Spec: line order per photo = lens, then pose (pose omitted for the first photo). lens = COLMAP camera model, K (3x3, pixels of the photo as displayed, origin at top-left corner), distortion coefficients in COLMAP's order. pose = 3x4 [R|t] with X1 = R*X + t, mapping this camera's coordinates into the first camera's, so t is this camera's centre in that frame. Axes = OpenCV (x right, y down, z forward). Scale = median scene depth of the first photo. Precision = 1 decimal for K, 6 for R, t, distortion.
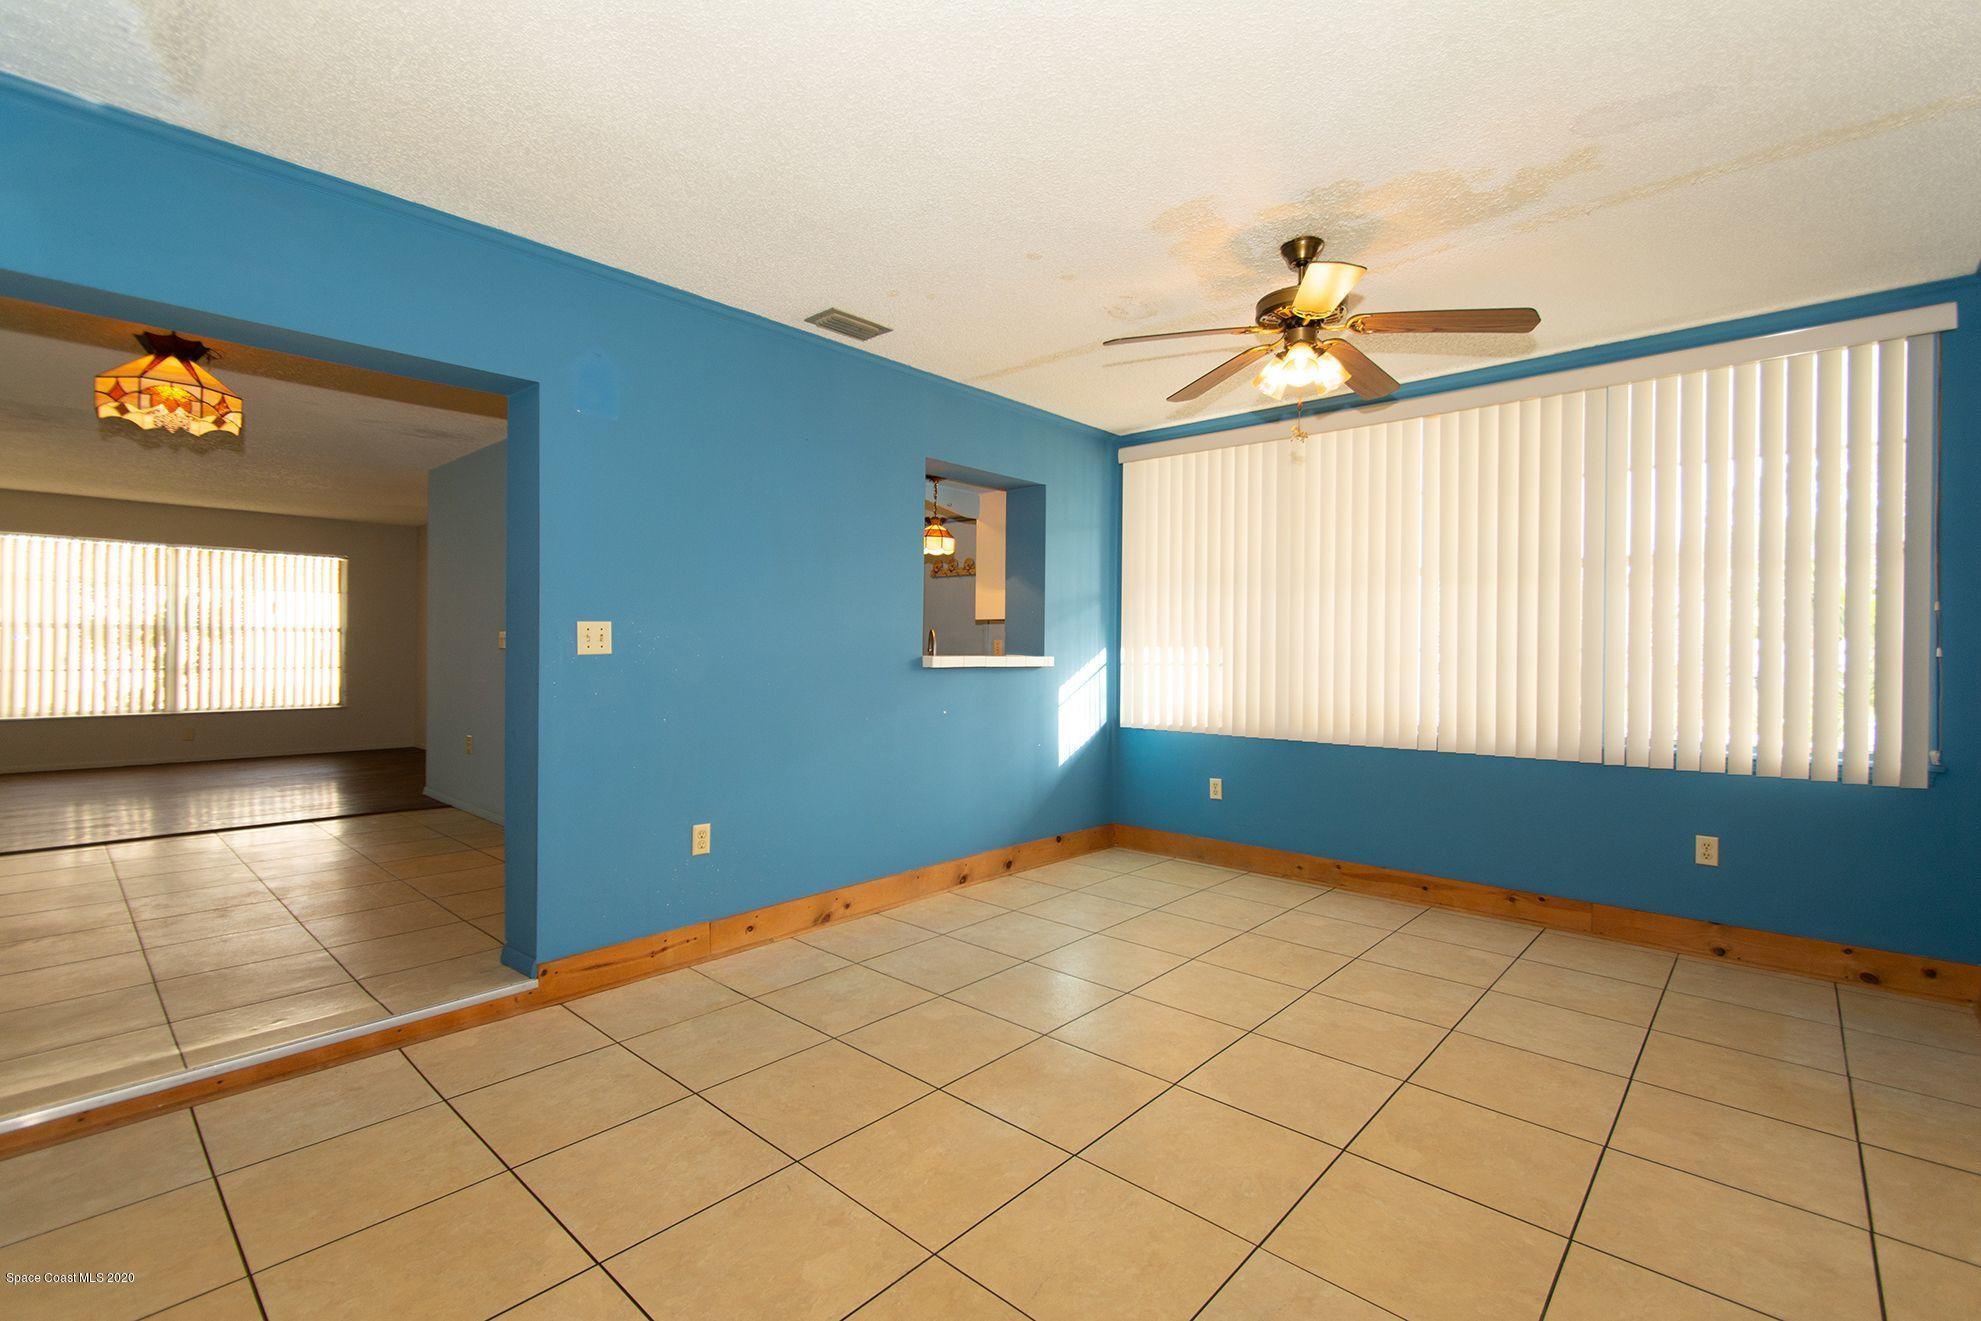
lens RADIAL K [[887.3, 0, 995.1], [0, 887.3, 651.9], [0, 0, 1]] dist [0.000269, -0.001300]
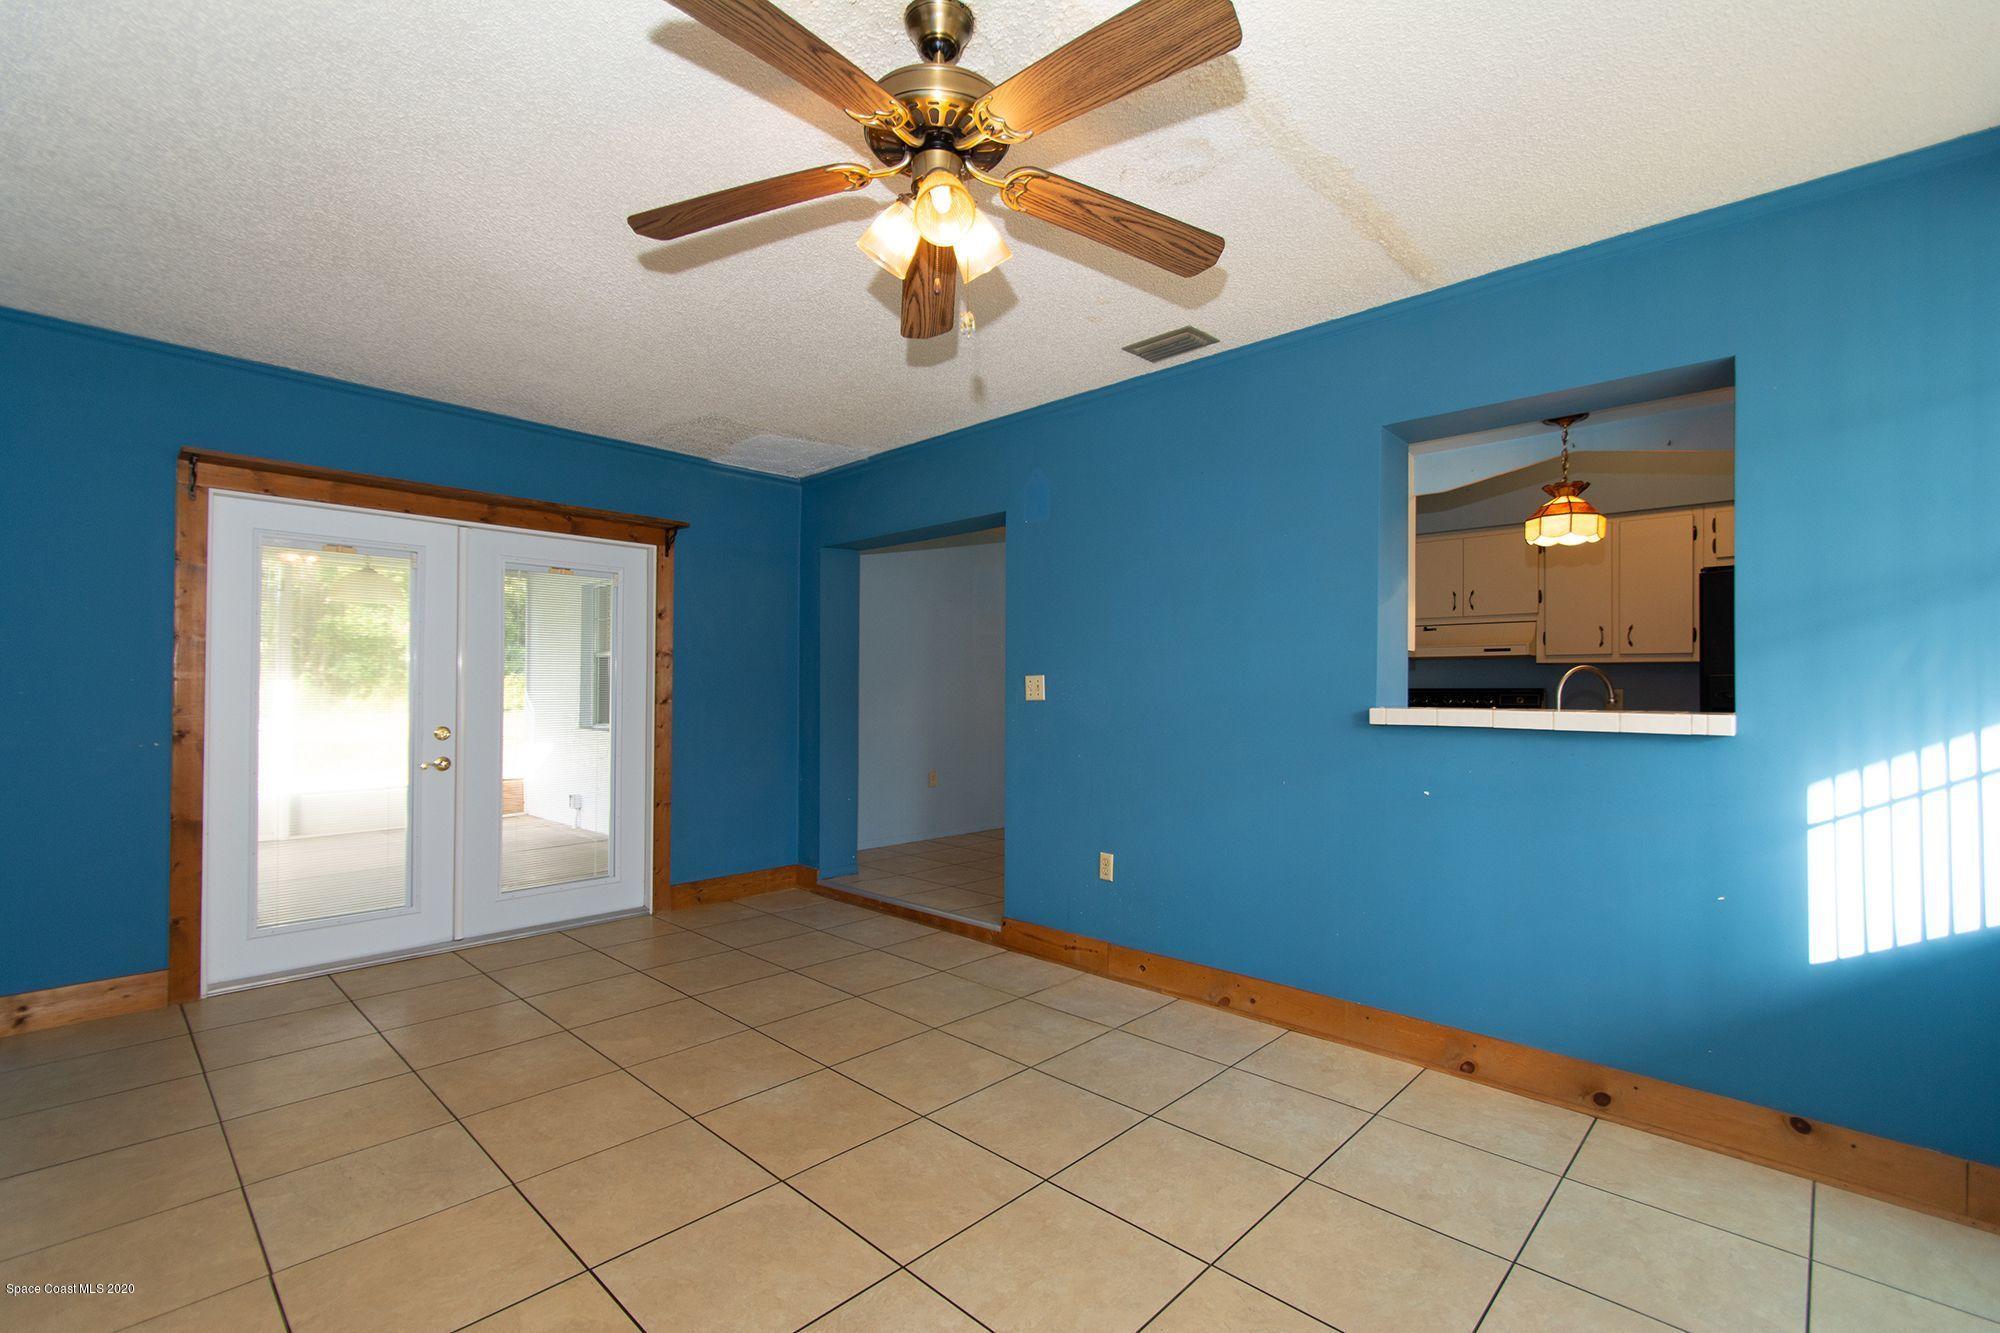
lens RADIAL K [[871.4, 0, 1005.6], [0, 871.4, 680.4], [0, 0, 1]] dist [0.000662, -0.000292]
pose [[-0.028904, -0.025240, -0.999263, 0.796014], [-0.014273, 0.999590, -0.024835, 0.005371], [0.999480, 0.013545, -0.029253, 0.919222]]
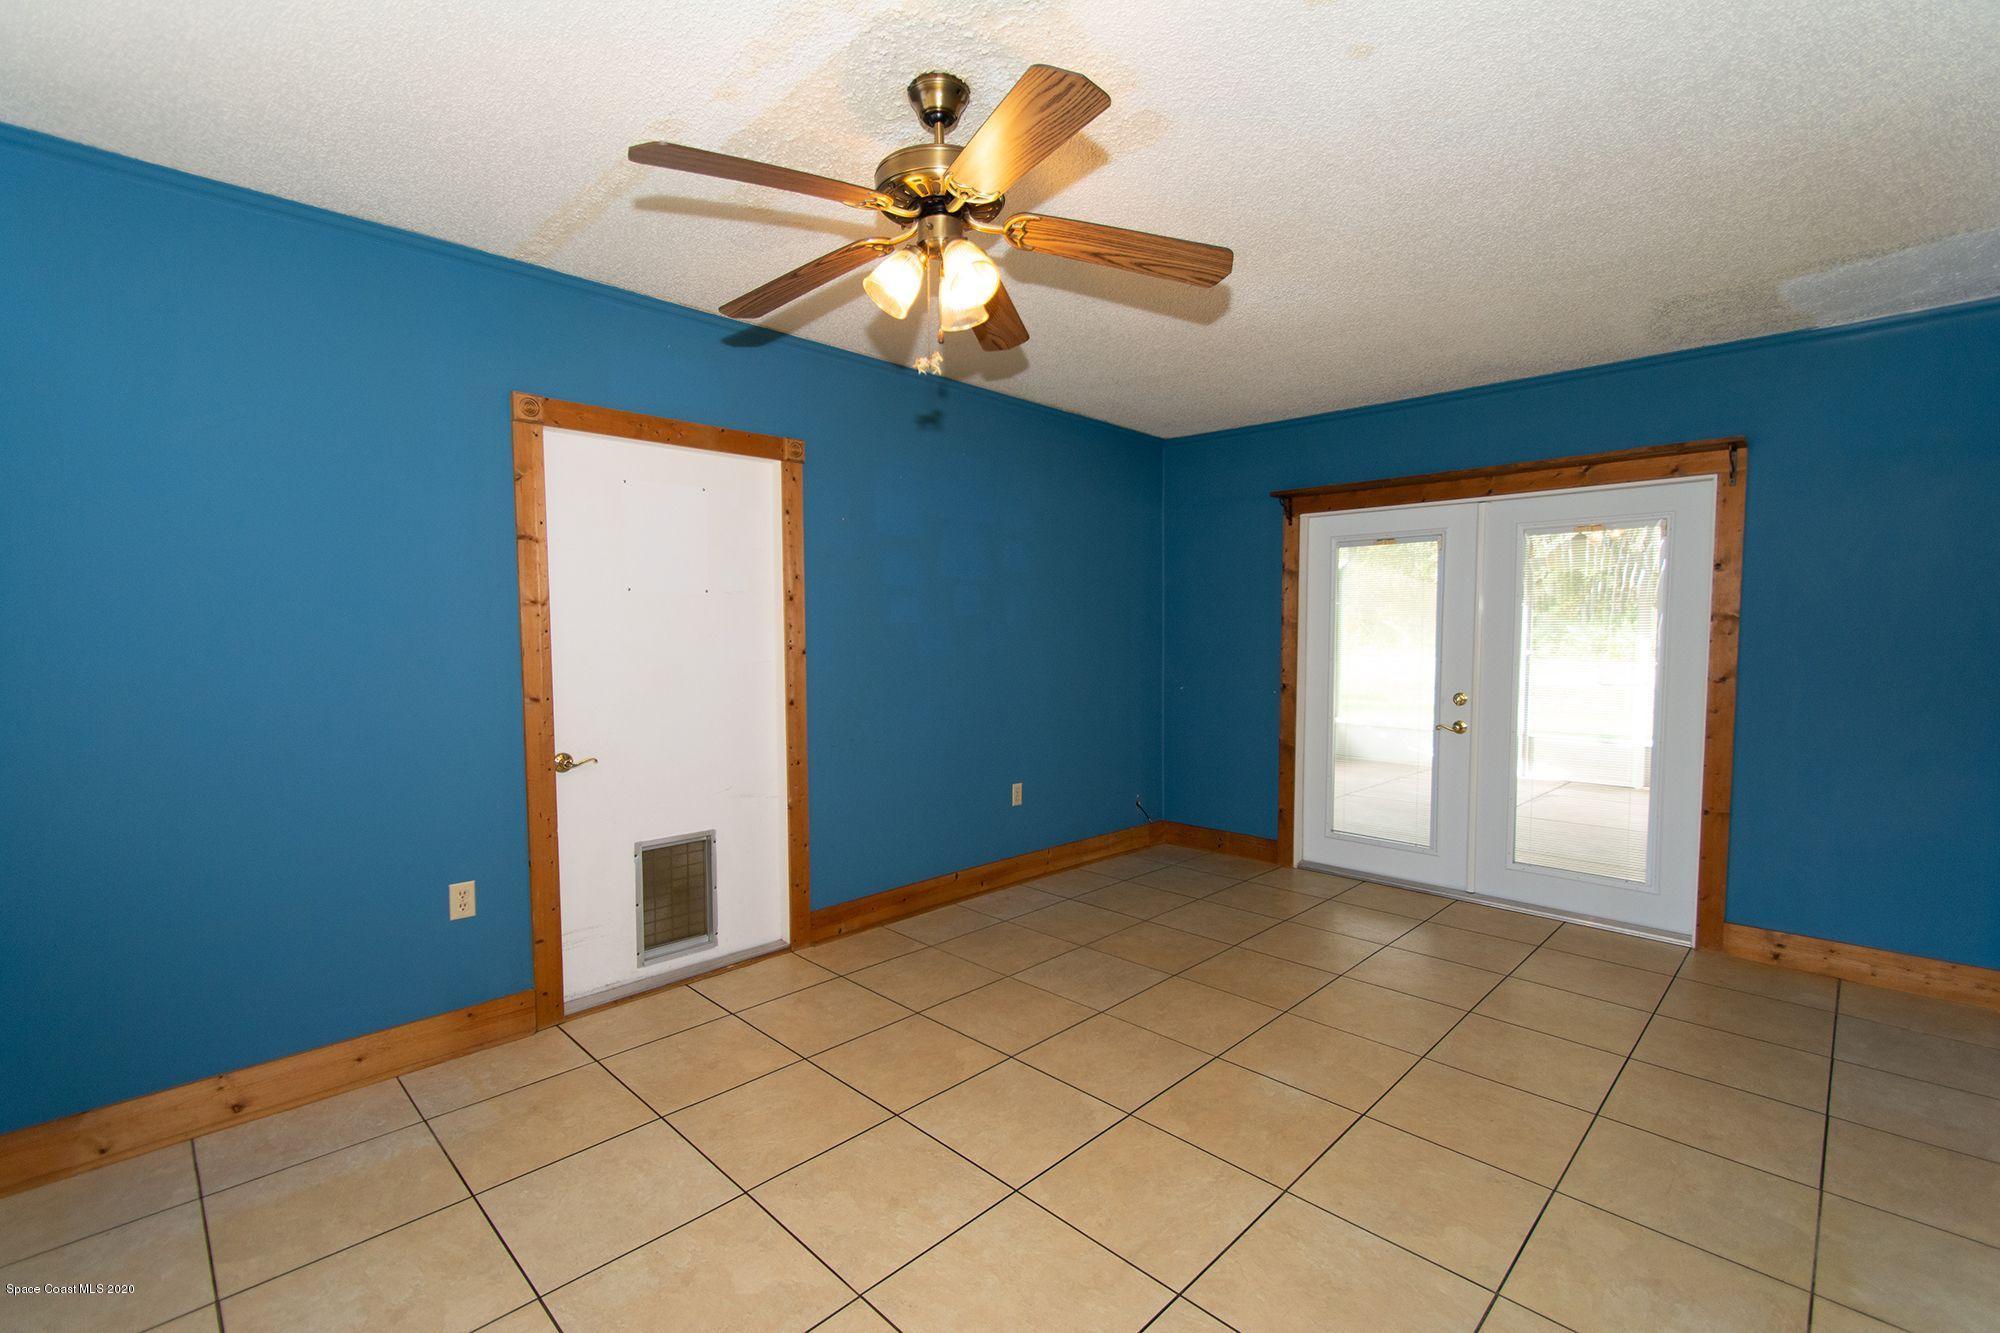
lens RADIAL K [[880.5, 0, 991.0], [0, 880.5, 673.2], [0, 0, 1]] dist [-0.000429, -0.000957]
pose [[-0.998155, -0.011376, 0.059646, 0.230572], [-0.007491, 0.997860, 0.064964, -0.059607], [-0.060257, 0.064397, -0.996103, 1.463892]]
